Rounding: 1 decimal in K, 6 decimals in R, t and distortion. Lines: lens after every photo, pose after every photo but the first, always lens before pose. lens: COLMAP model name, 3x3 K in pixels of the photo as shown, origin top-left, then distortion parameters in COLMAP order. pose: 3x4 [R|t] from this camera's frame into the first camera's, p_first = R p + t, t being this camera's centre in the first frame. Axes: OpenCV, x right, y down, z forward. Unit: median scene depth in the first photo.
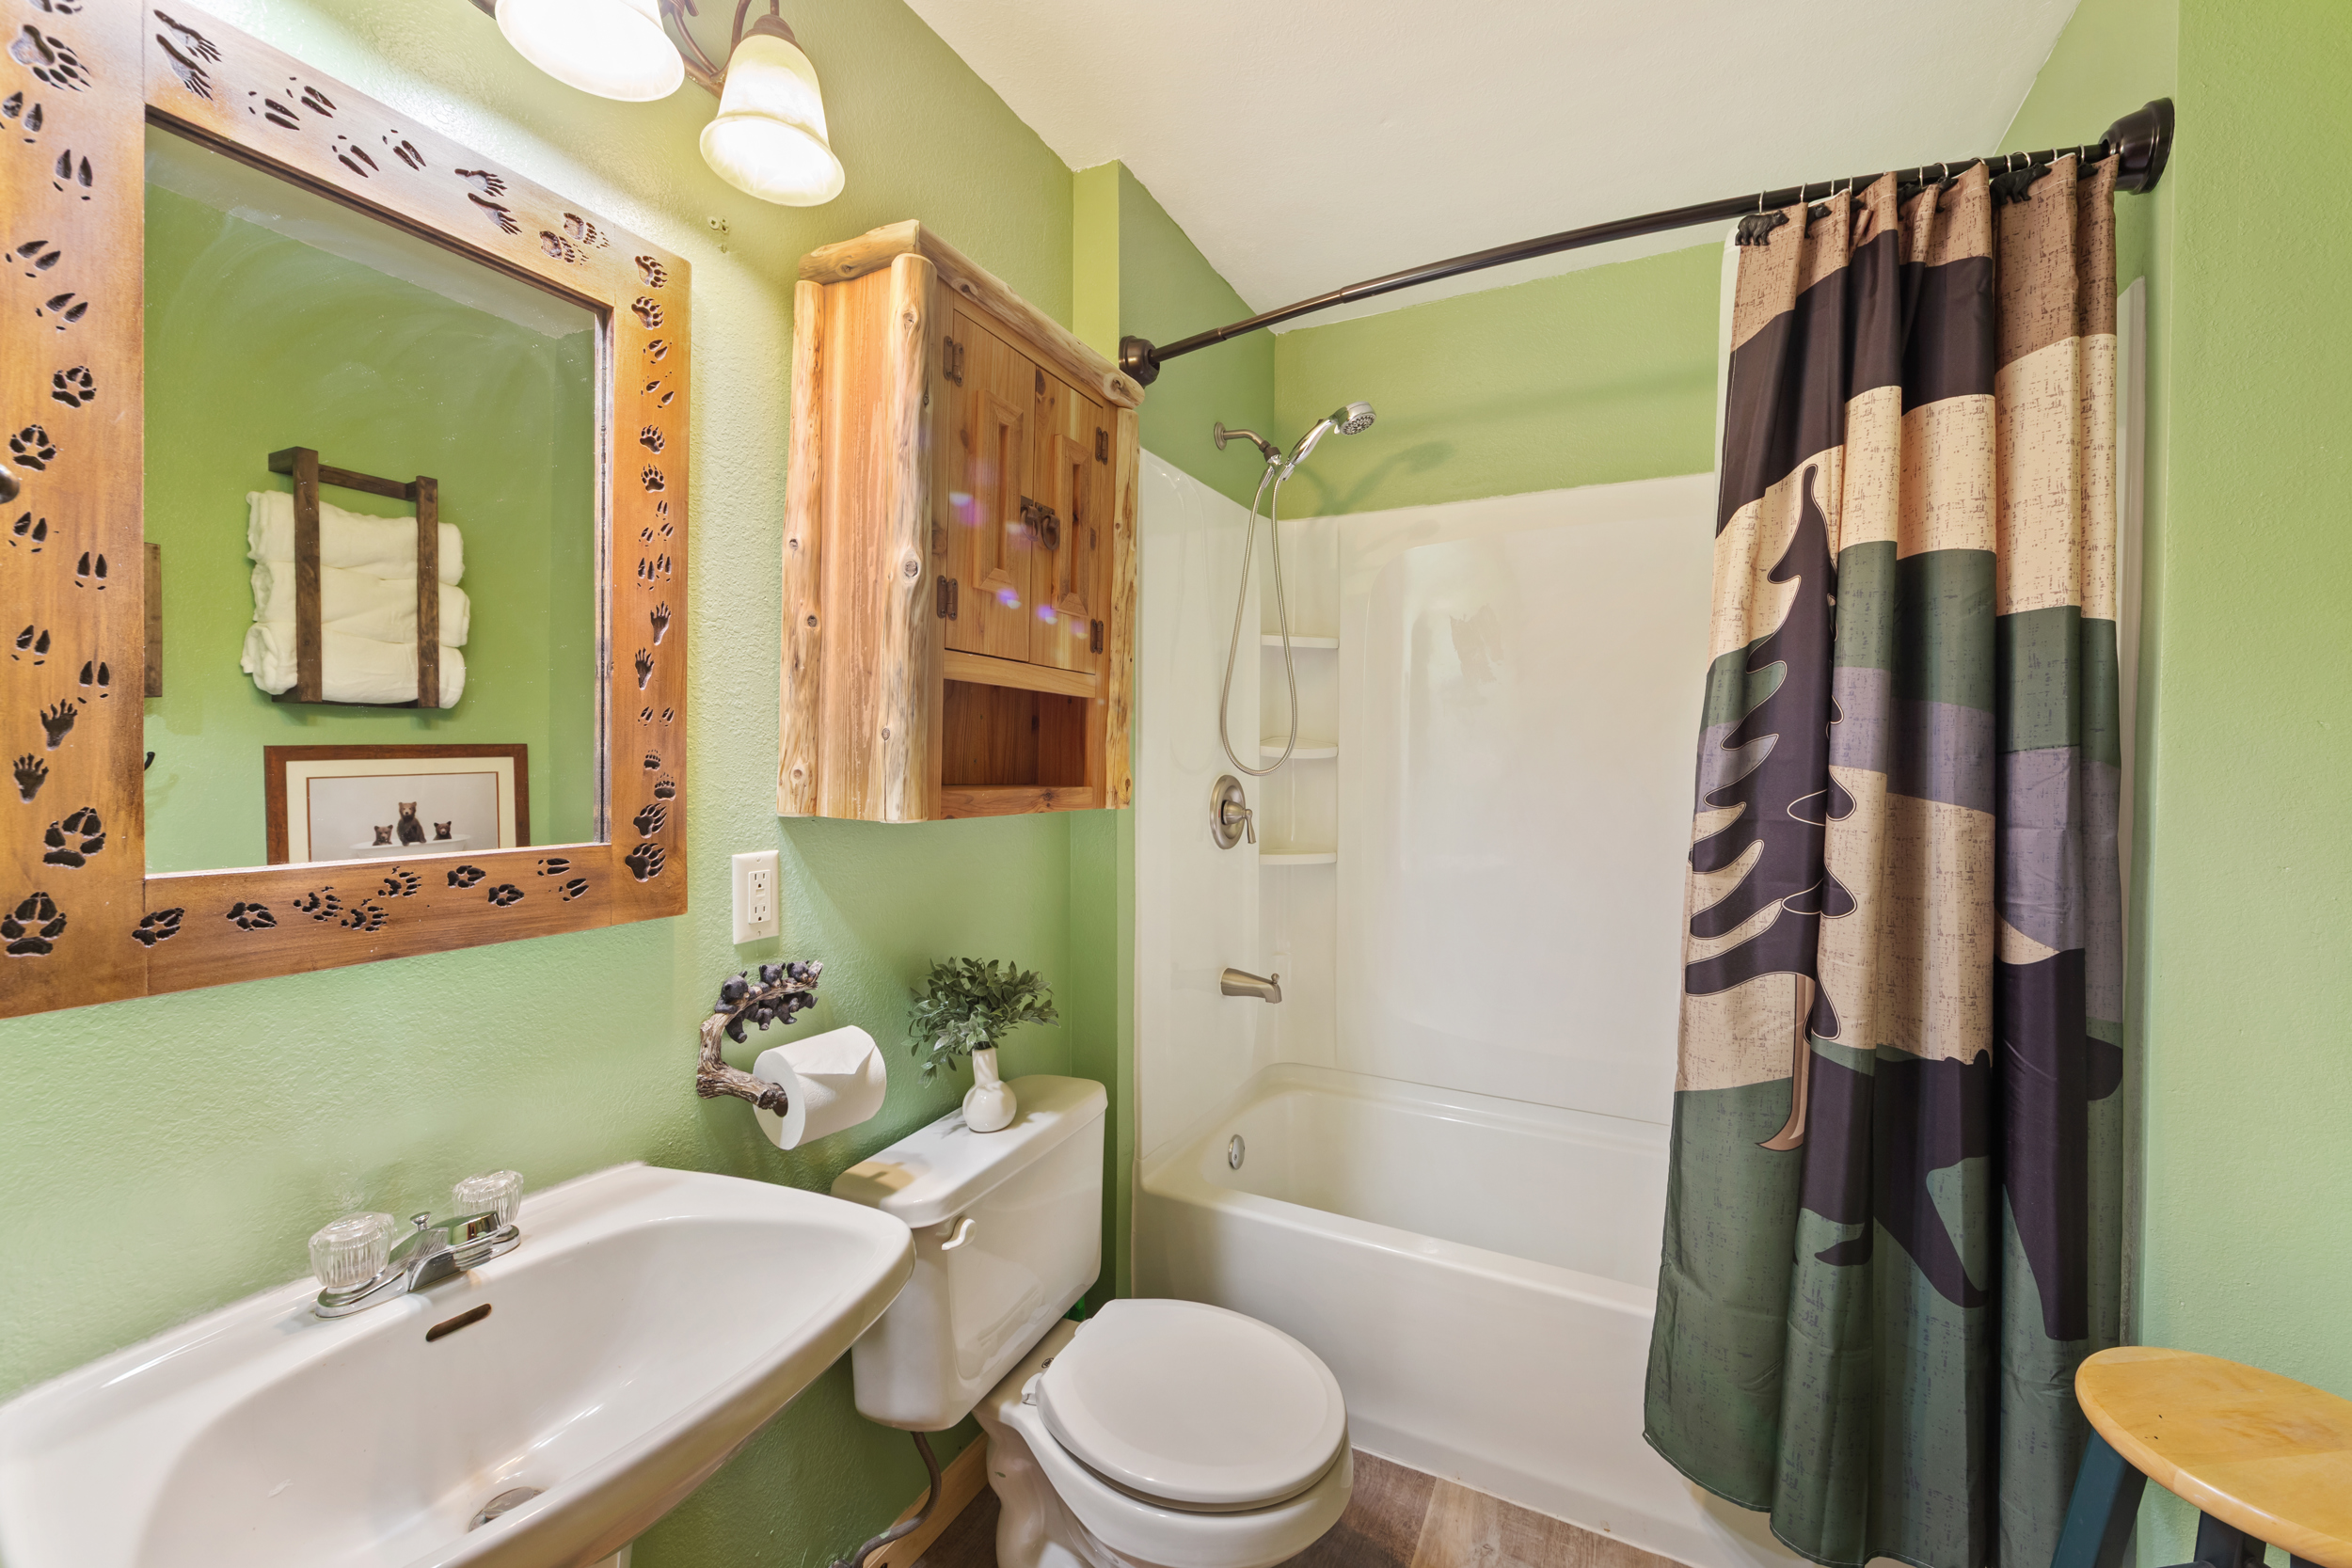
lens RADIAL K [[933.1, 0, 1173.8], [0, 933.1, 764.7], [0, 0, 1]] dist [-0.004093, -0.000453]
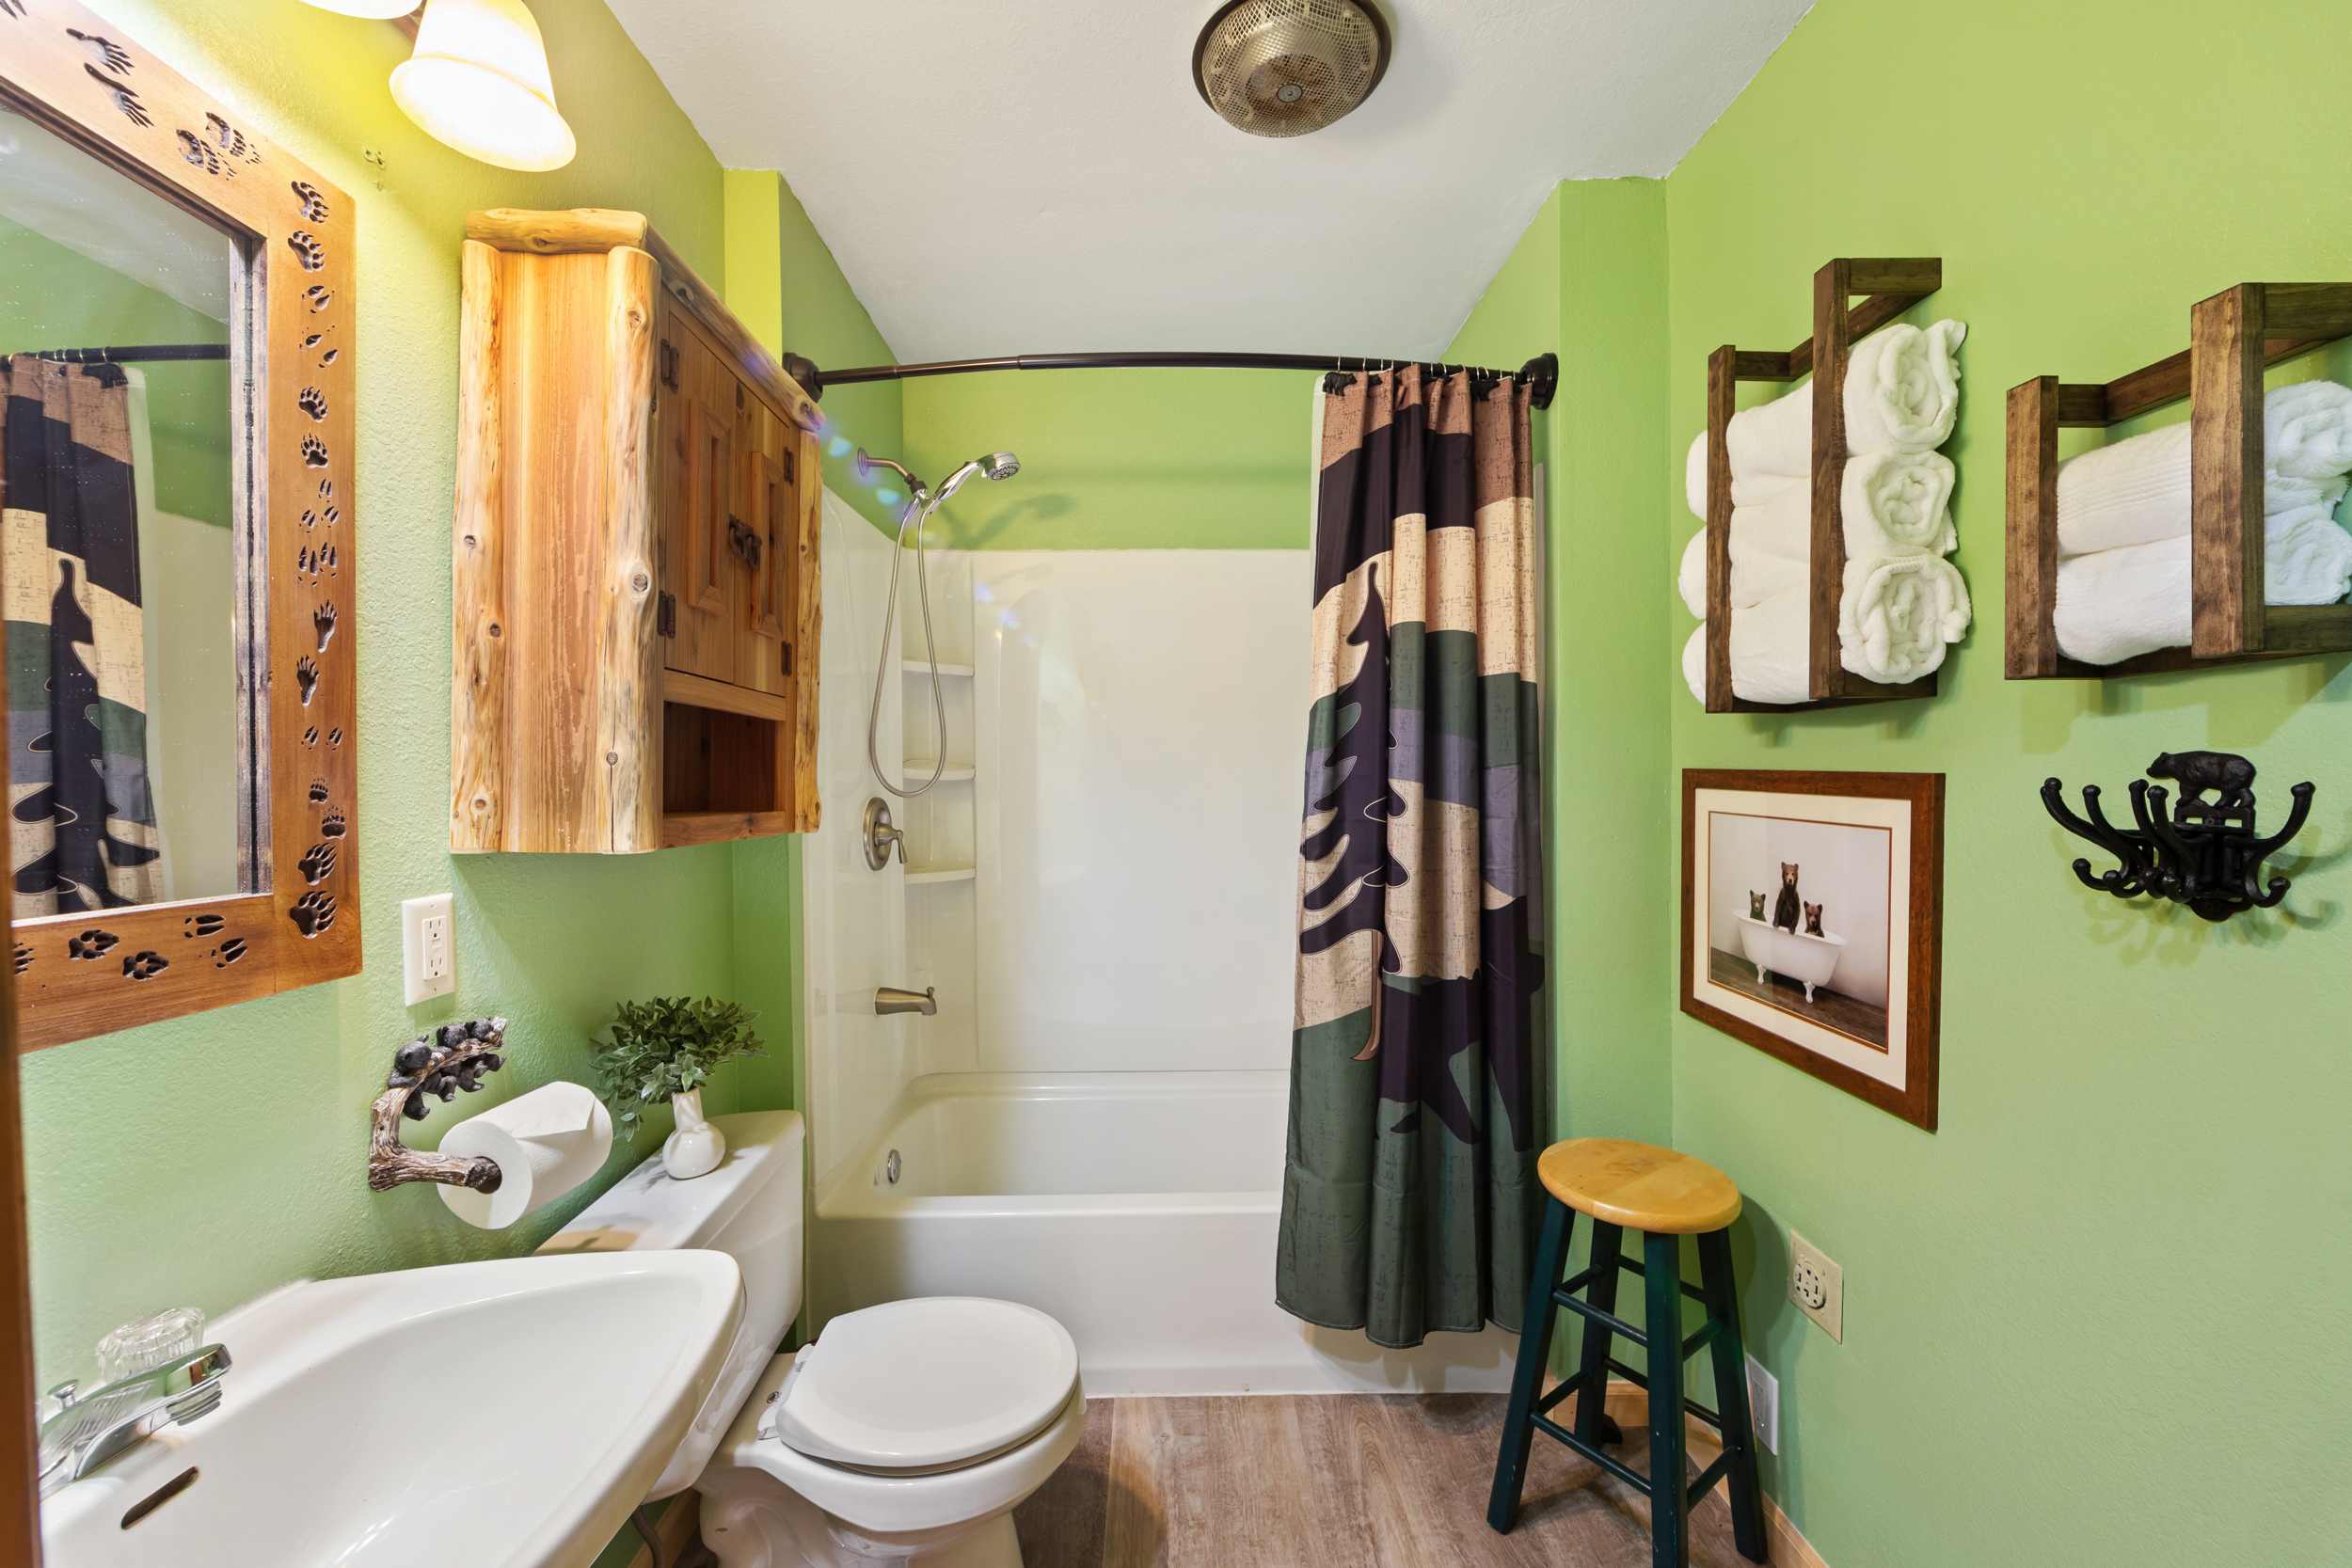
lens RADIAL K [[933.1, 0, 1169.9], [0, 933.1, 783.2], [0, 0, 1]] dist [-0.004093, -0.000453]
pose [[0.880338, -0.015595, 0.474090, -0.252411], [0.017252, 0.999851, 0.000855, 0.000668], [-0.474033, 0.007426, 0.880476, -0.077891]]
